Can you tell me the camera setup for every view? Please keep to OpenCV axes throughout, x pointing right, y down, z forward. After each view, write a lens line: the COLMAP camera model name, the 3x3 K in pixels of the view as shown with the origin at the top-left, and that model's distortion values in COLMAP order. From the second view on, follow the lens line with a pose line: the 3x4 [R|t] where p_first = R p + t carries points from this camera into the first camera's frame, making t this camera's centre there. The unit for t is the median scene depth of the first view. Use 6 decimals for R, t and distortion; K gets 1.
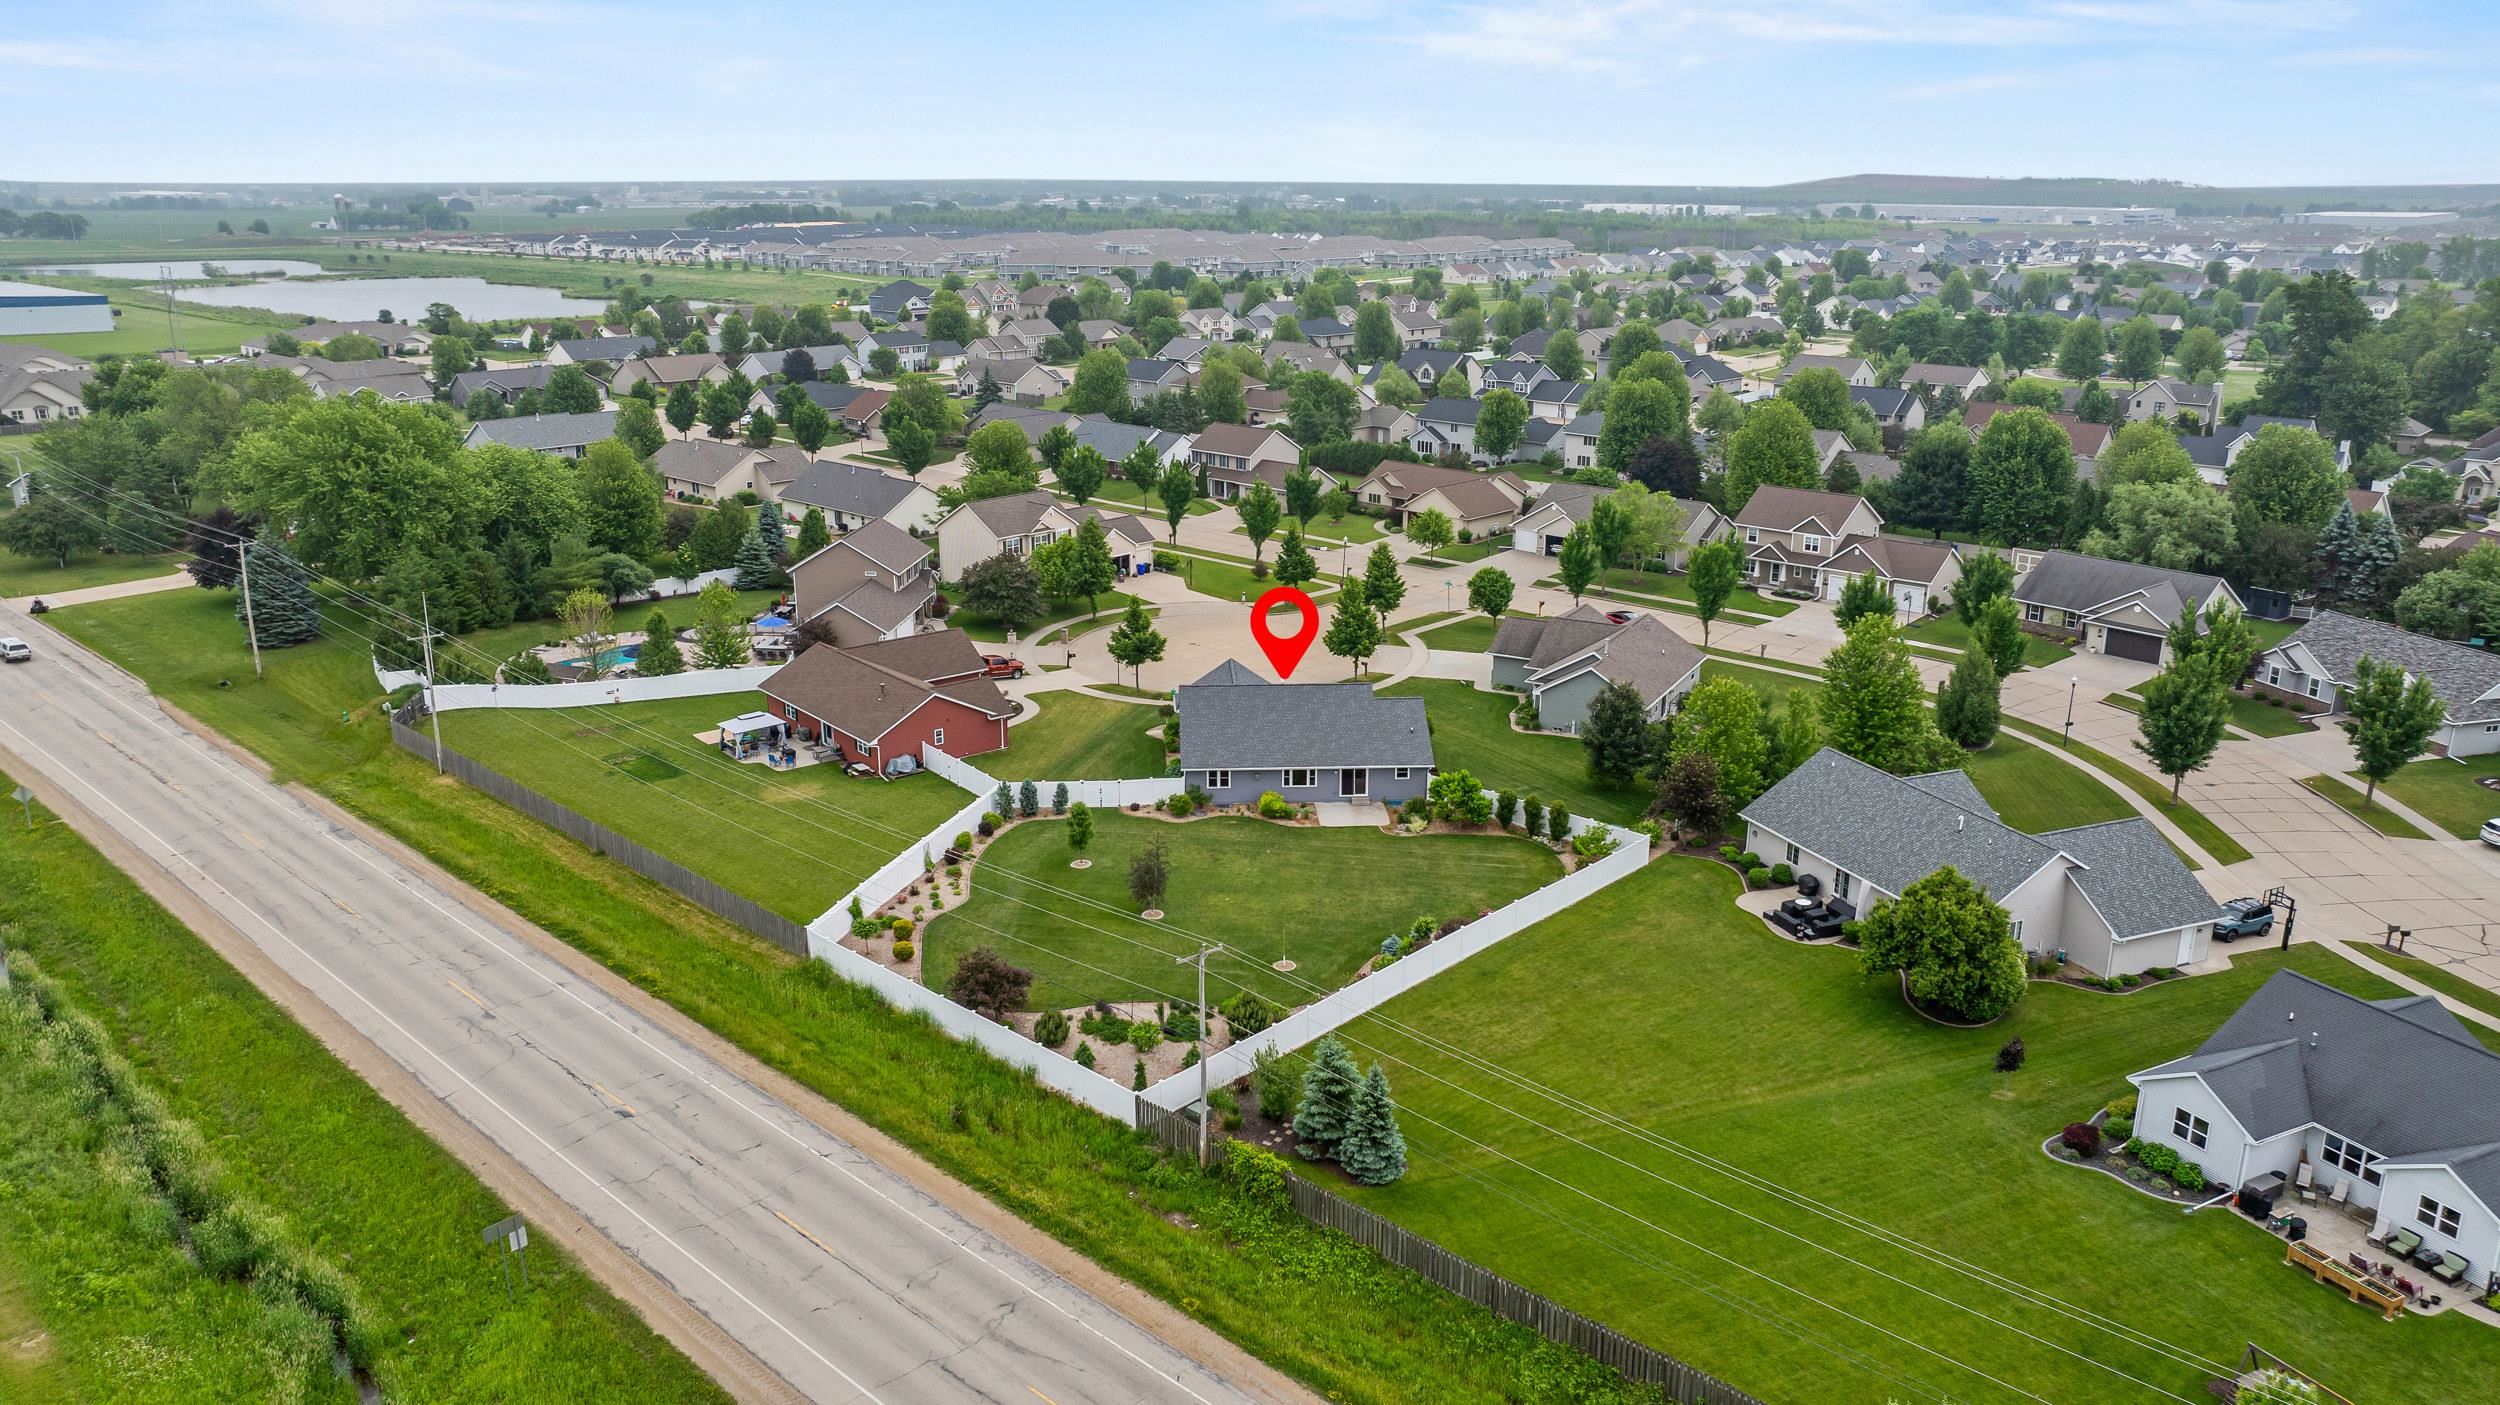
lens RADIAL K [[1754.7, 0, 1267.6], [0, 1754.7, 742.3], [0, 0, 1]] dist [-0.035420, 0.035521]
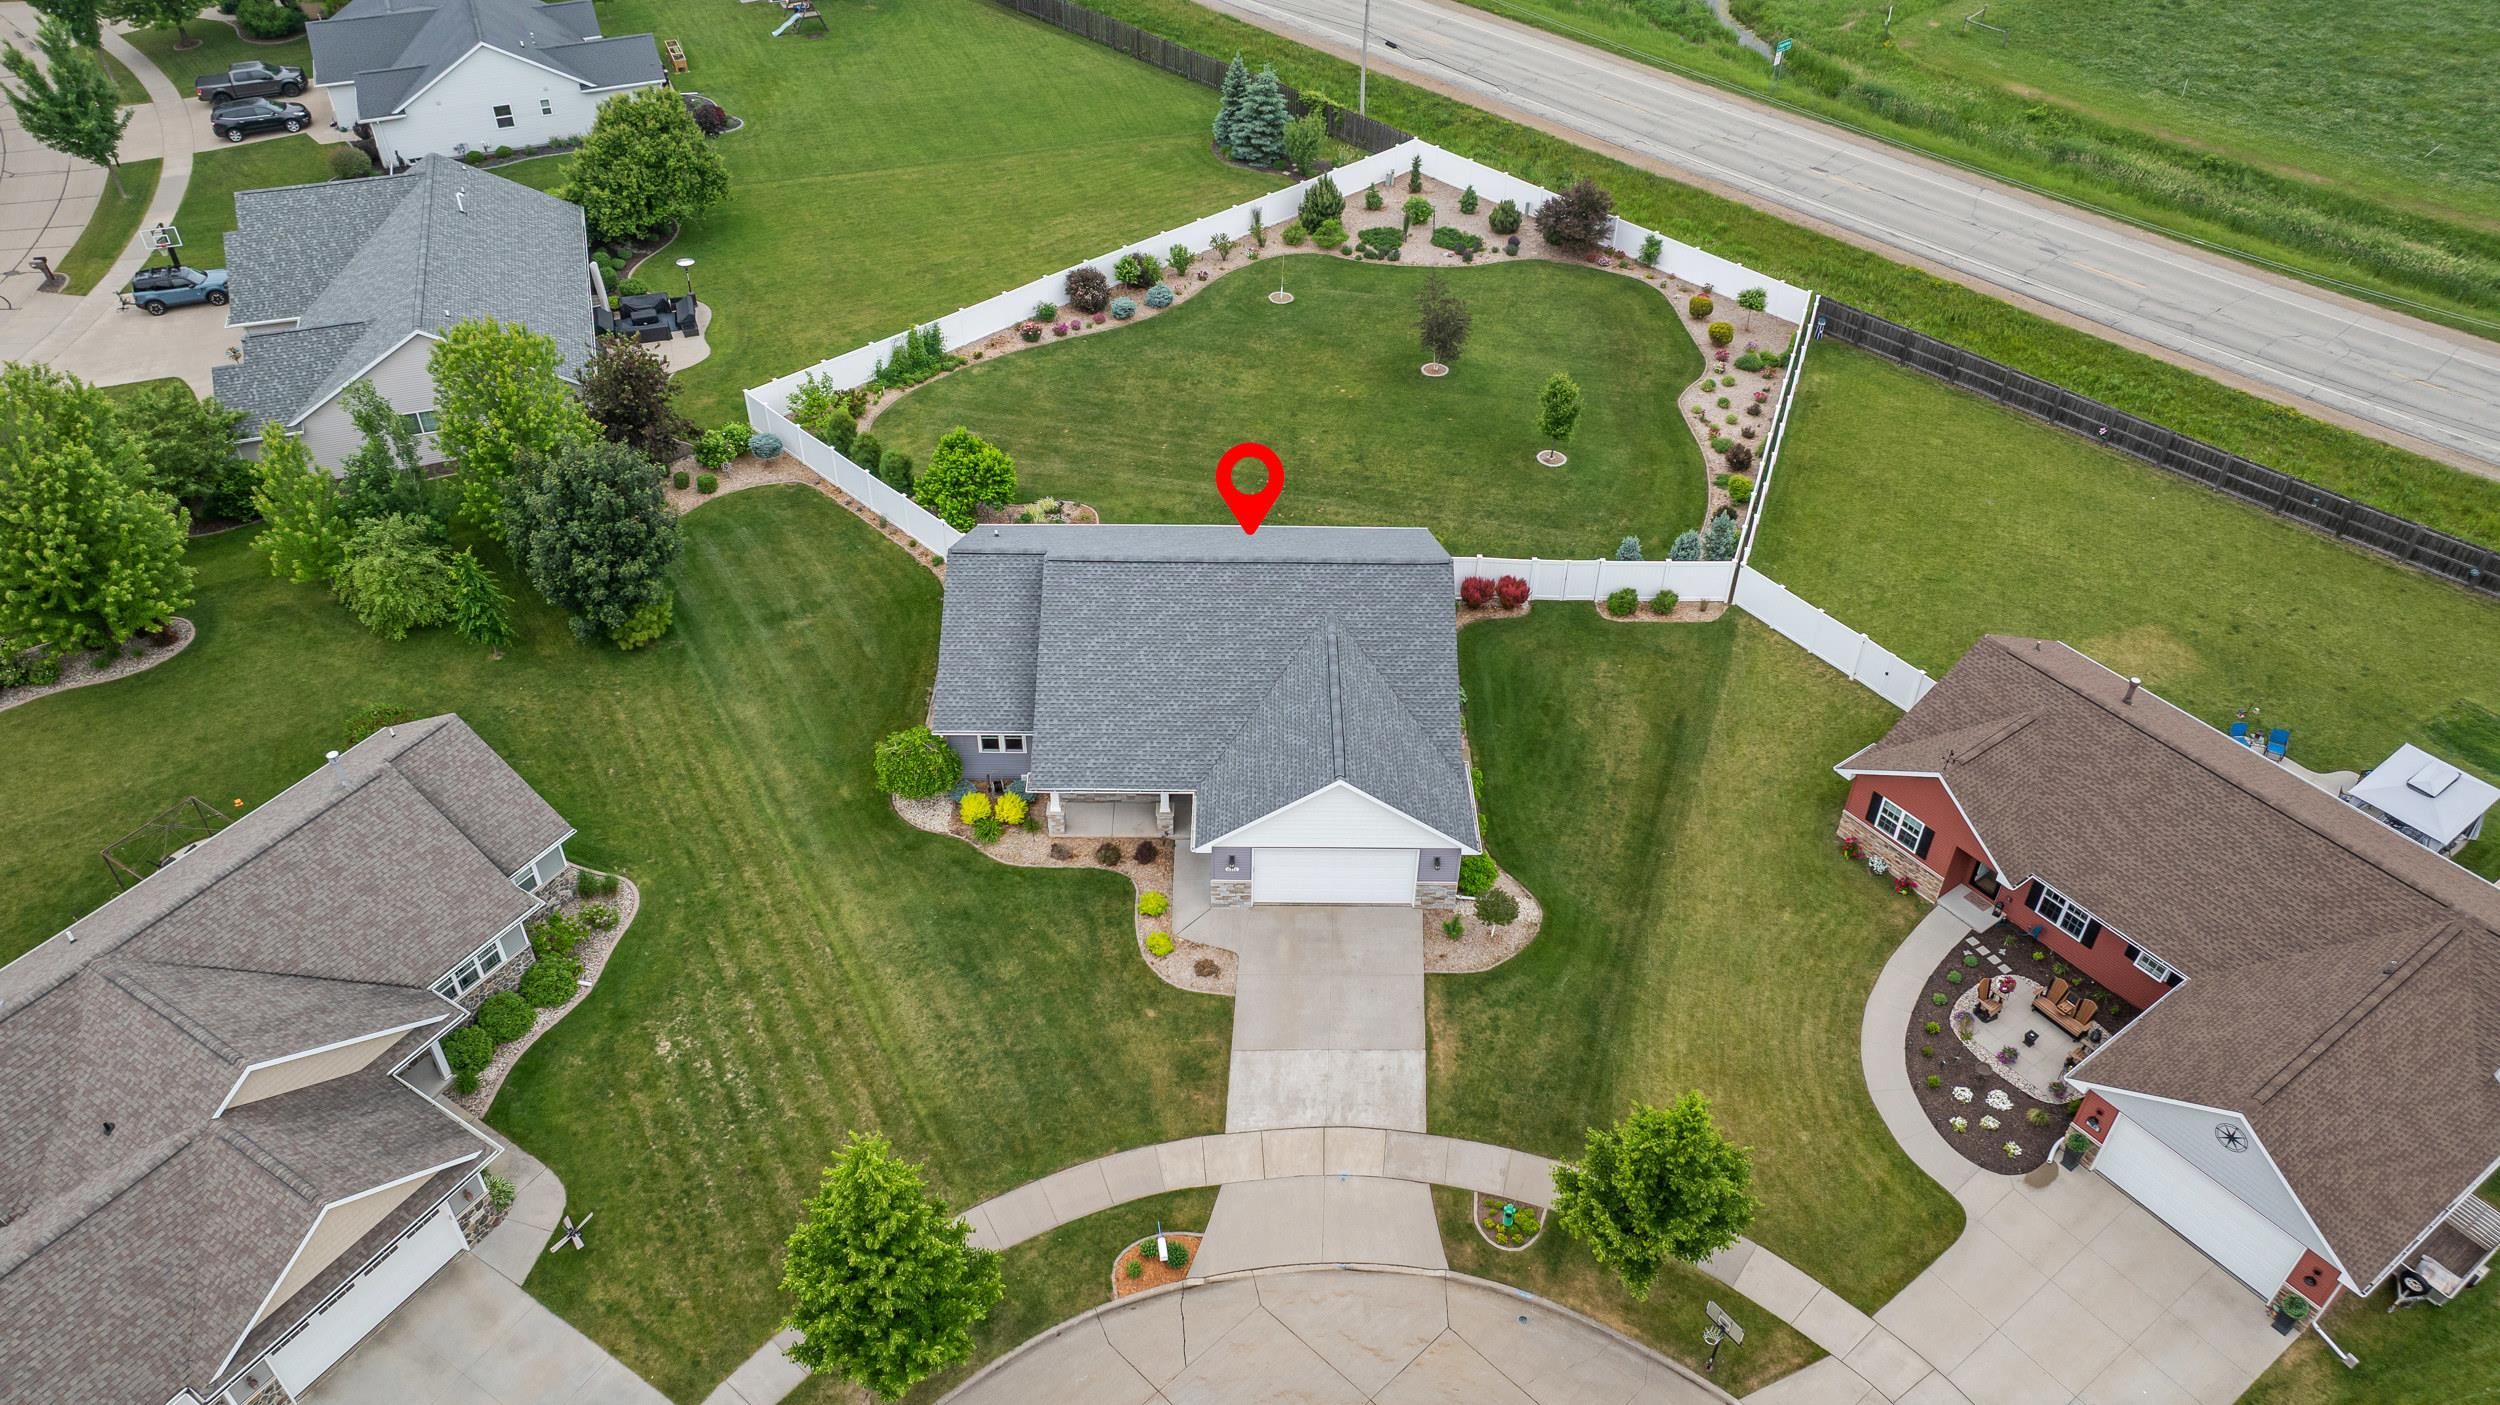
lens RADIAL K [[1754.7, 0, 1229.2], [0, 1754.7, 708.1], [0, 0, 1]] dist [-0.035420, 0.035521]
pose [[-0.997274, -0.052549, 0.051791, -0.019016], [0.015324, 0.539125, 0.842087, -0.458195], [-0.072173, 0.840585, -0.536850, 1.439276]]
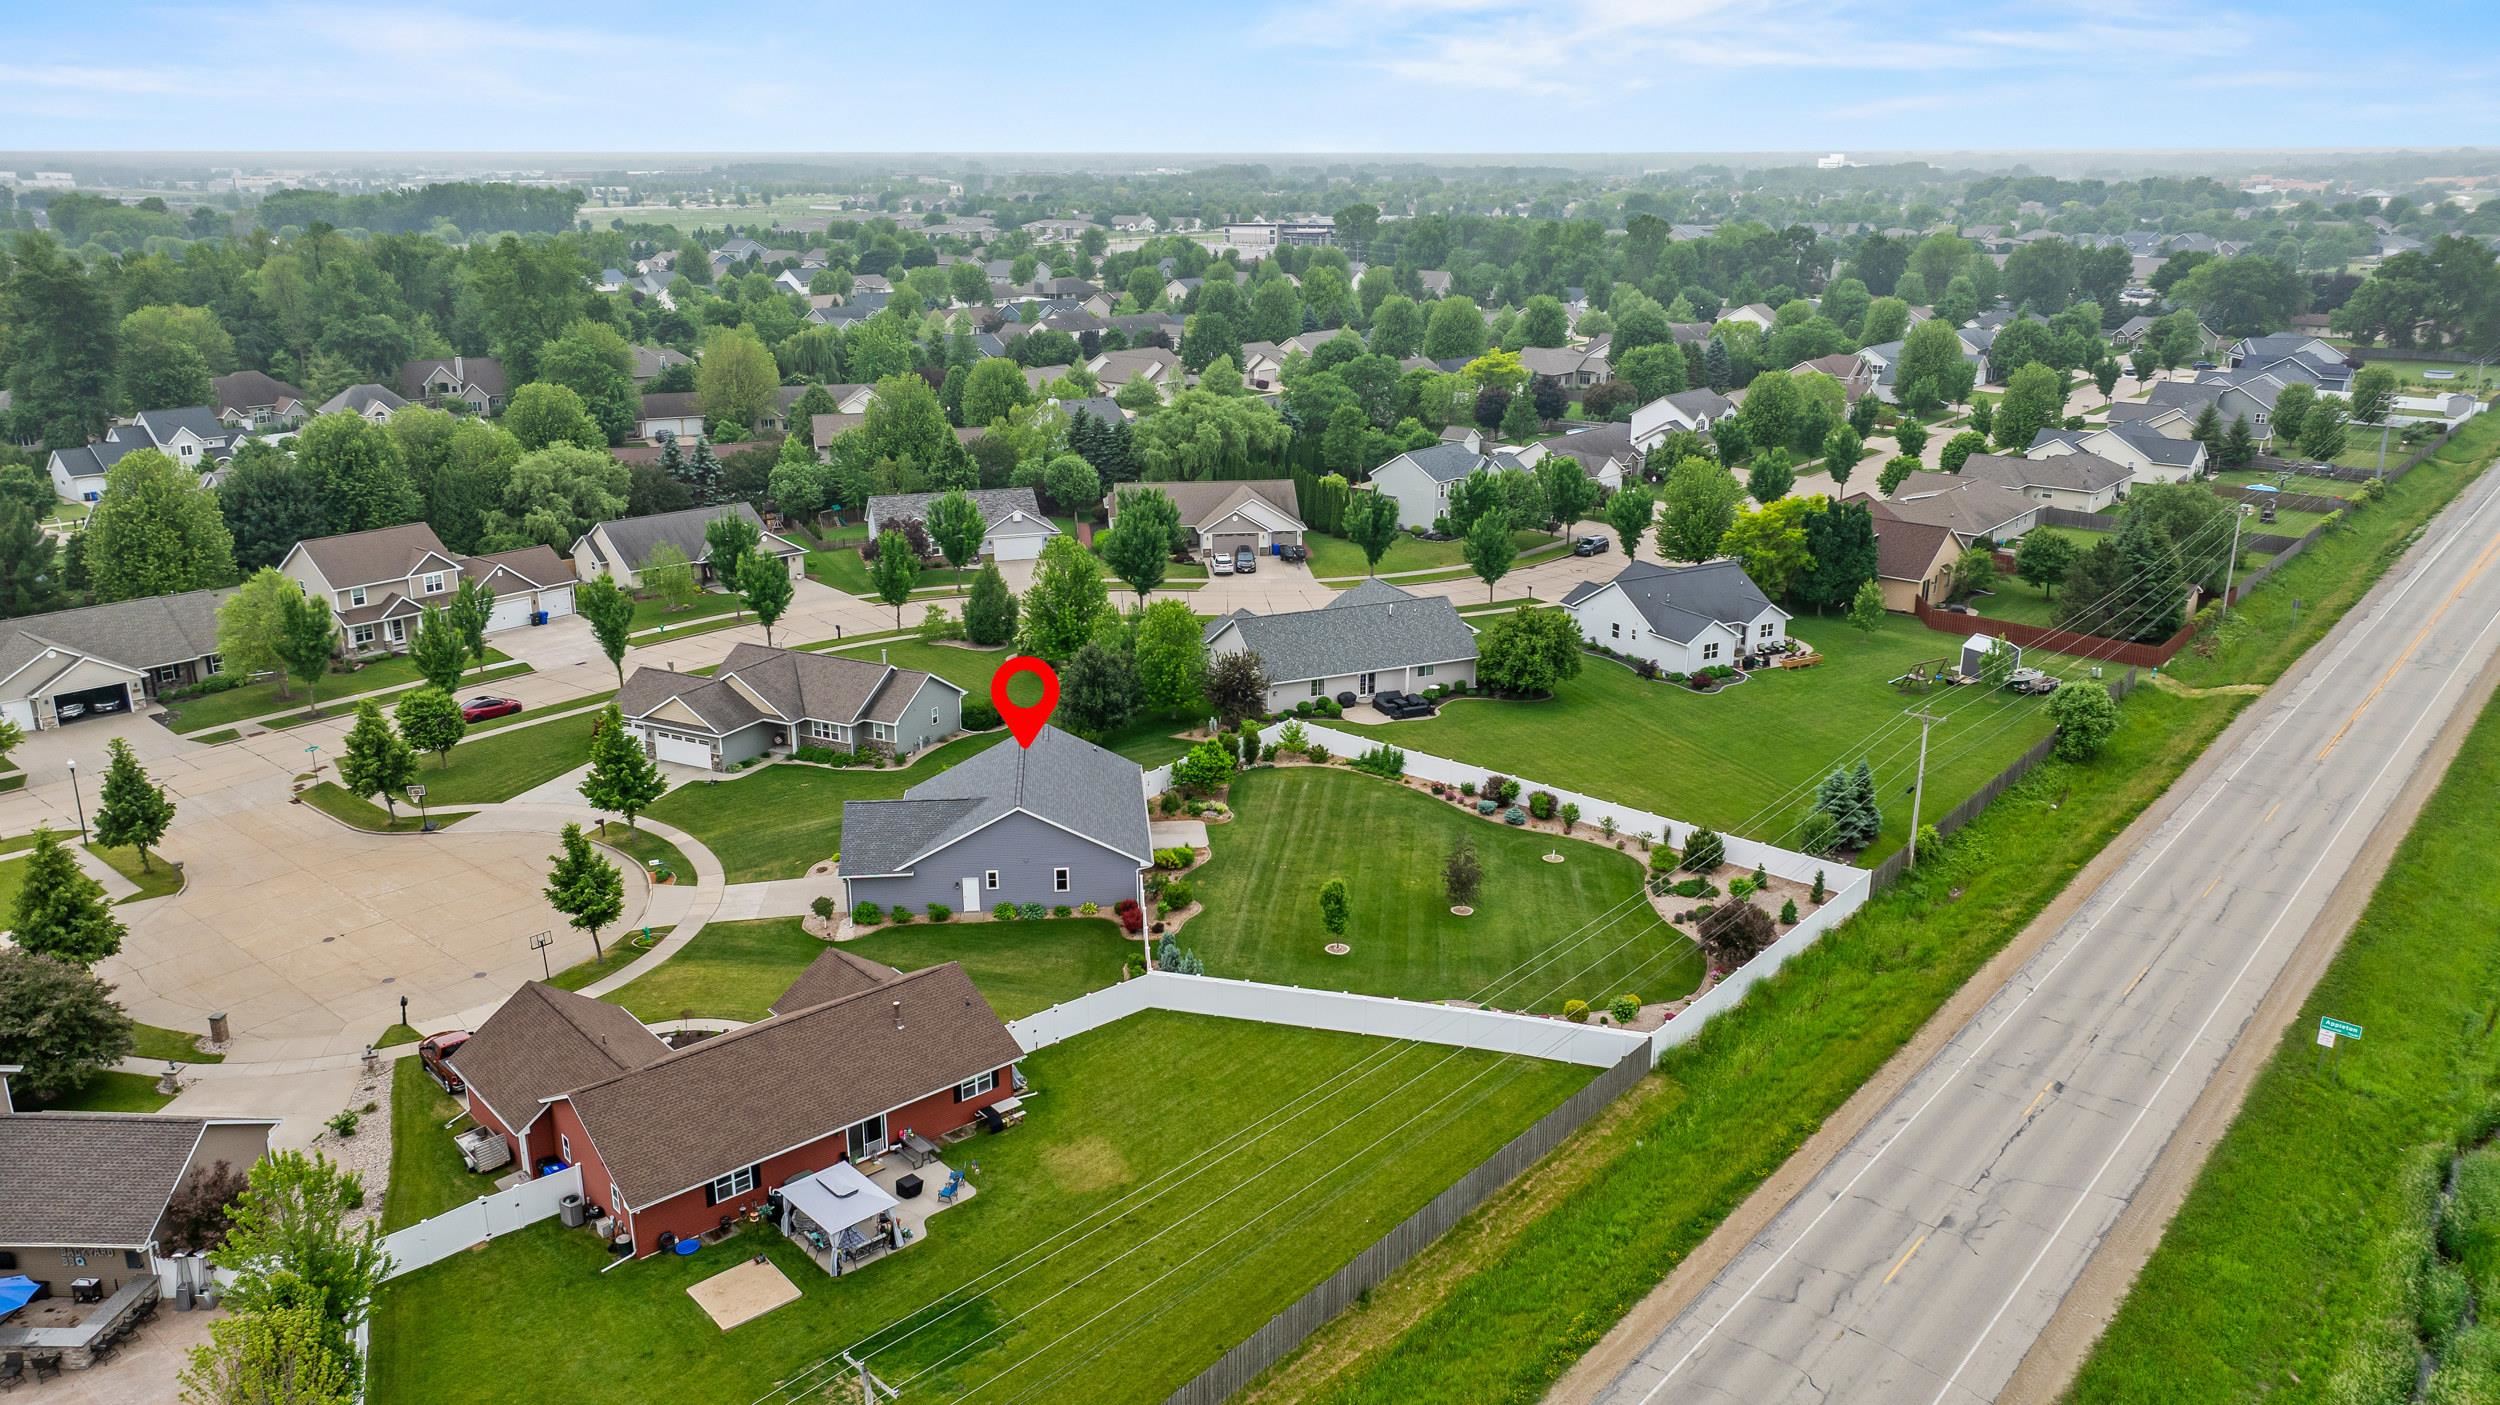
lens RADIAL K [[1754.7, 0, 1250.8], [0, 1754.7, 681.0], [0, 0, 1]] dist [-0.035420, 0.035521]
pose [[-0.038515, -0.287176, 0.957103, -0.889634], [0.305908, 0.908439, 0.284885, -0.310275], [-0.951282, 0.303758, 0.052861, 0.935606]]
